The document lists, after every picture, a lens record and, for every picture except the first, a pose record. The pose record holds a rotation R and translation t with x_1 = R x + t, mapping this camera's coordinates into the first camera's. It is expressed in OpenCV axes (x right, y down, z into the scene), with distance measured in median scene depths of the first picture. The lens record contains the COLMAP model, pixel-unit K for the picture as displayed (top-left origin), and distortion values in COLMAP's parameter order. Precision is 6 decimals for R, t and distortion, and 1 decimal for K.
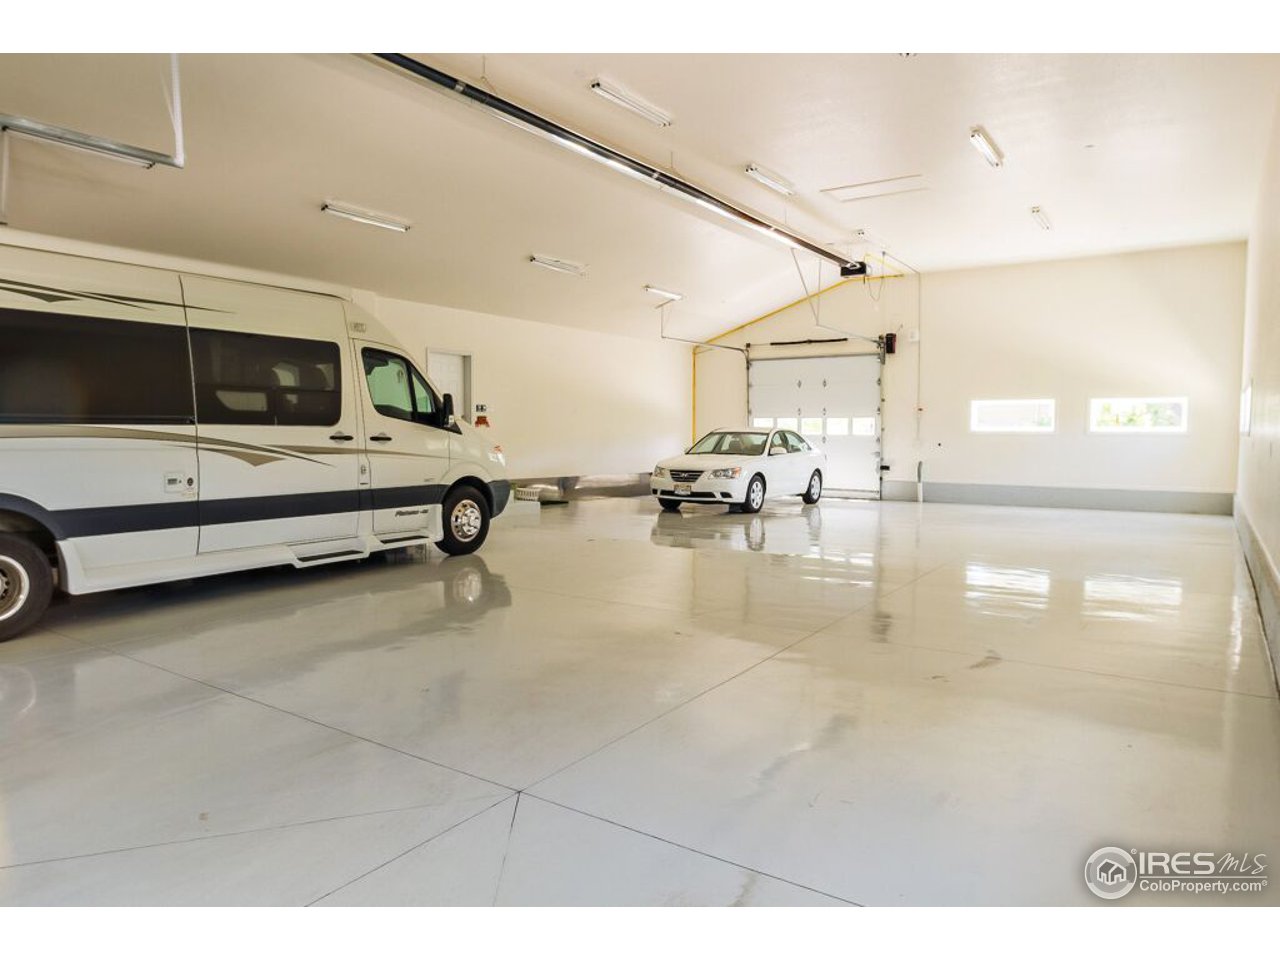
lens RADIAL K [[839.7, 0, 640.0], [0, 839.7, 480.0], [0, 0, 1]] dist [-0.051591, 0.035643]
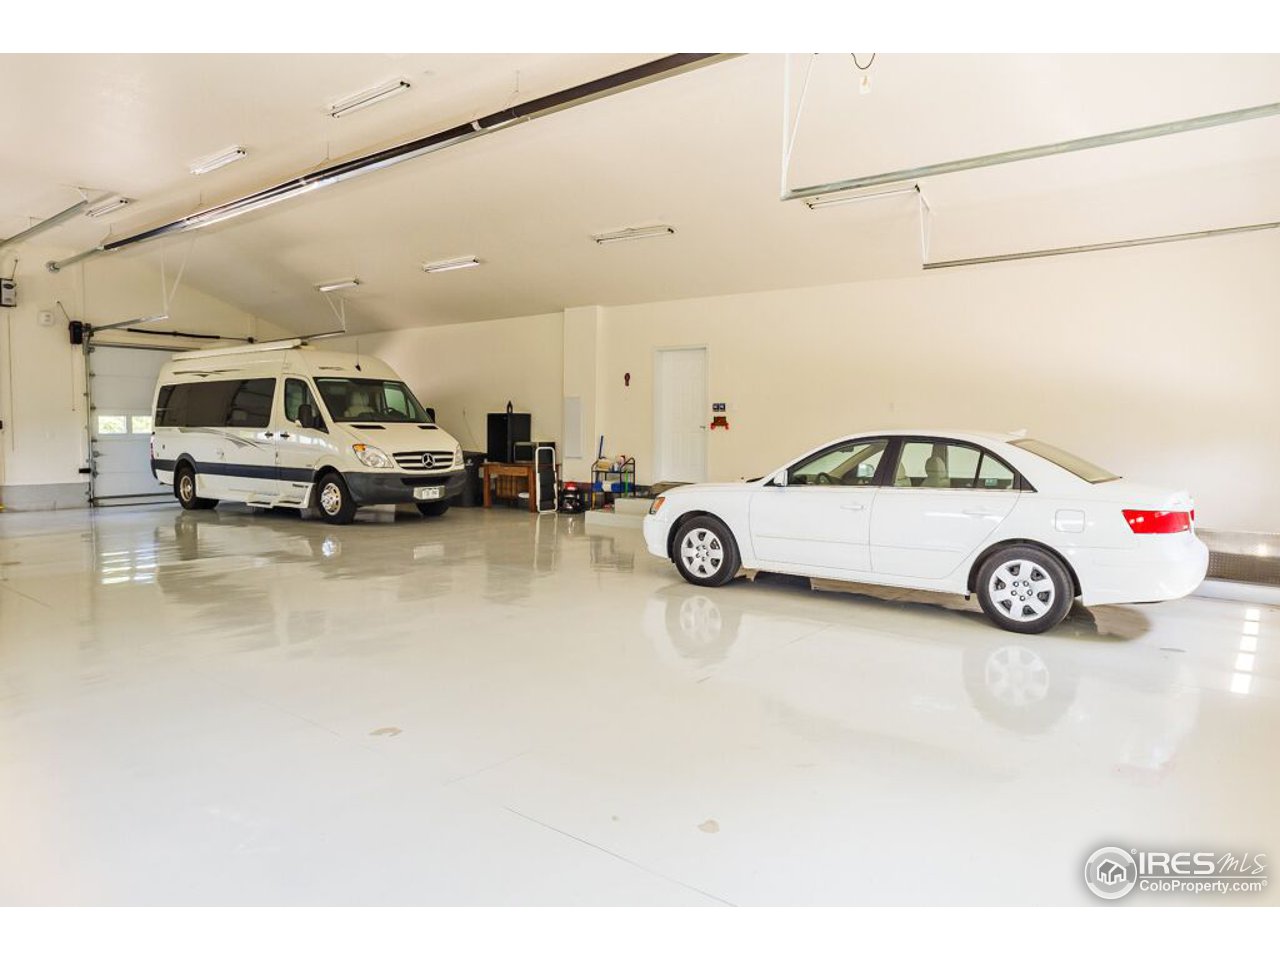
lens RADIAL K [[839.7, 0, 640.0], [0, 839.7, 480.0], [0, 0, 1]] dist [-0.051591, 0.035643]
pose [[-0.063097, 0.051920, -0.996656, 1.211091], [-0.066386, 0.996216, 0.056100, -0.098537], [0.995797, 0.069704, -0.059411, 1.760725]]
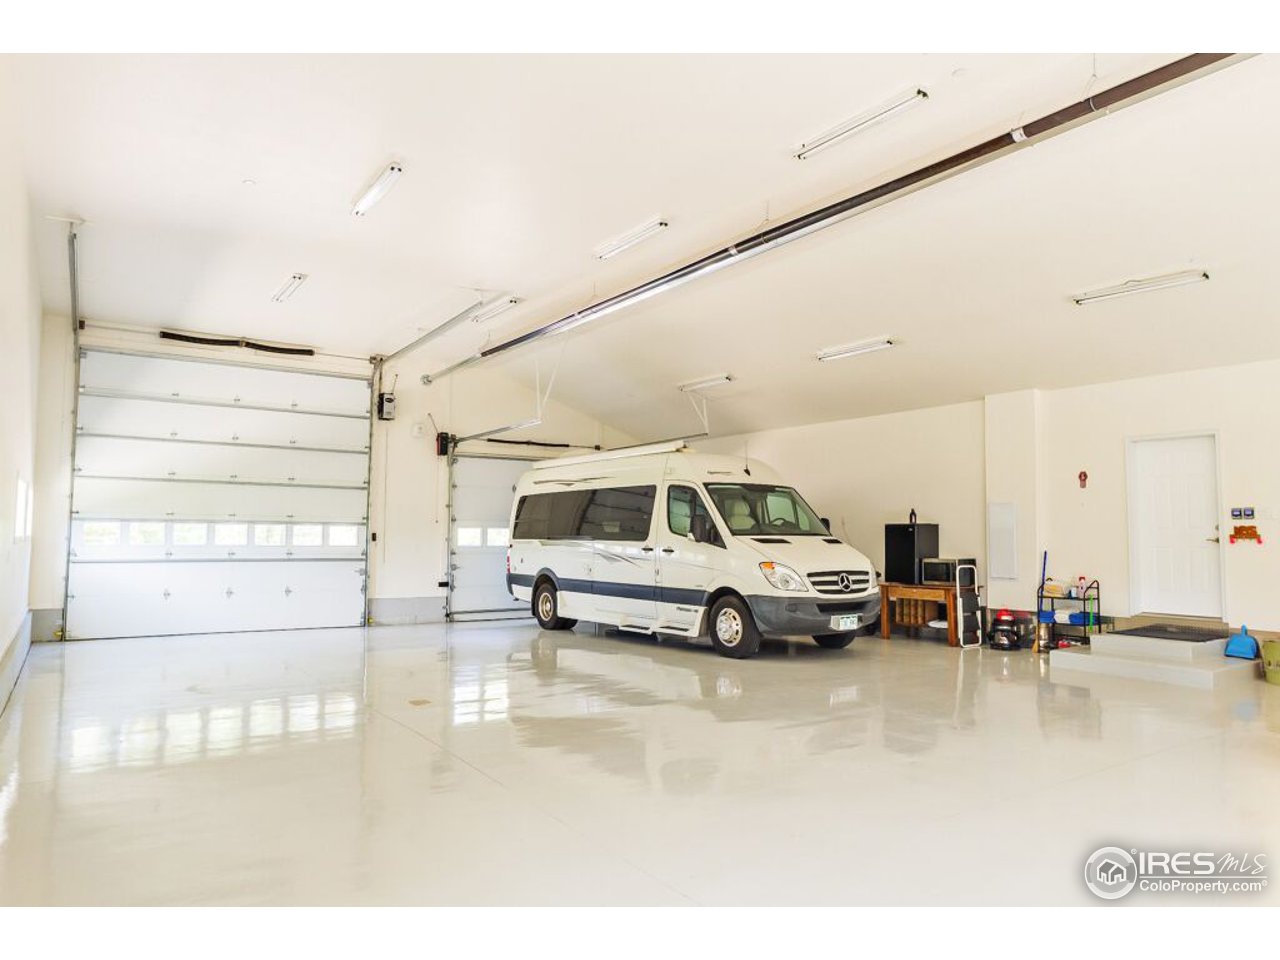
lens RADIAL K [[839.7, 0, 640.0], [0, 839.7, 480.0], [0, 0, 1]] dist [-0.051591, 0.035643]
pose [[-0.359320, -0.073533, -0.930313, 0.992105], [-0.064011, 0.996485, -0.054040, -0.087376], [0.931016, 0.040133, -0.362764, 1.448555]]
